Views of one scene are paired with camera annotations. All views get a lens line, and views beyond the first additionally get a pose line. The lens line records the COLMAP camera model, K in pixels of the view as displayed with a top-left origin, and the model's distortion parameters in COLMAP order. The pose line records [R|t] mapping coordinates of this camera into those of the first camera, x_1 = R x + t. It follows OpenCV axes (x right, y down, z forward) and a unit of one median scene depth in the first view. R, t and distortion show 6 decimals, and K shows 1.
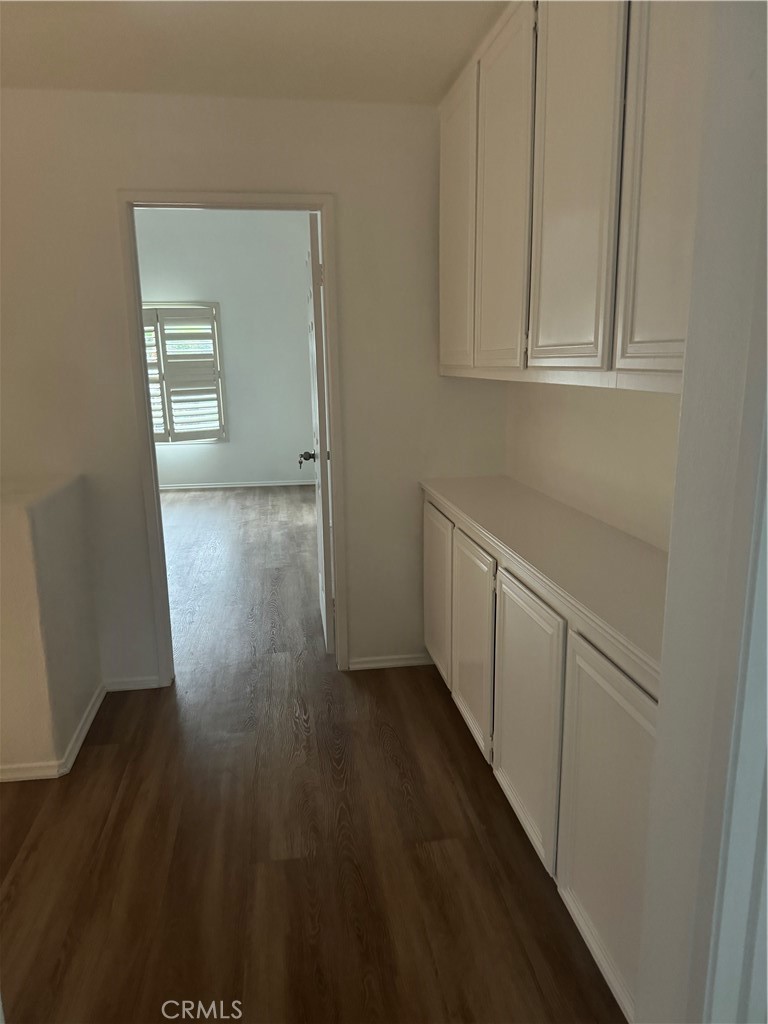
lens RADIAL K [[714.6, 0, 384.0], [0, 714.6, 512.0], [0, 0, 1]] dist [0.039470, 0.000046]
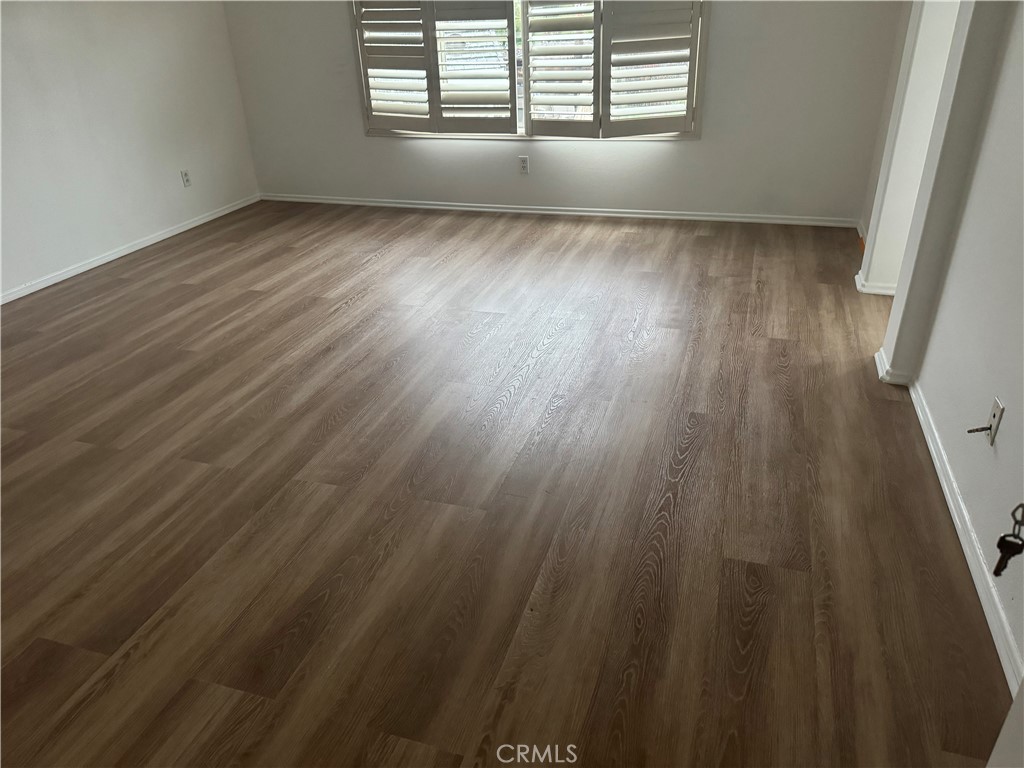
lens RADIAL K [[714.6, 0, 512.0], [0, 714.6, 384.0], [0, 0, 1]] dist [0.039470, 0.000046]
pose [[0.891296, 0.192168, -0.410686, -0.077872], [-0.072147, 0.954314, 0.289965, -0.070014], [0.447645, -0.228815, 0.864441, 0.401143]]
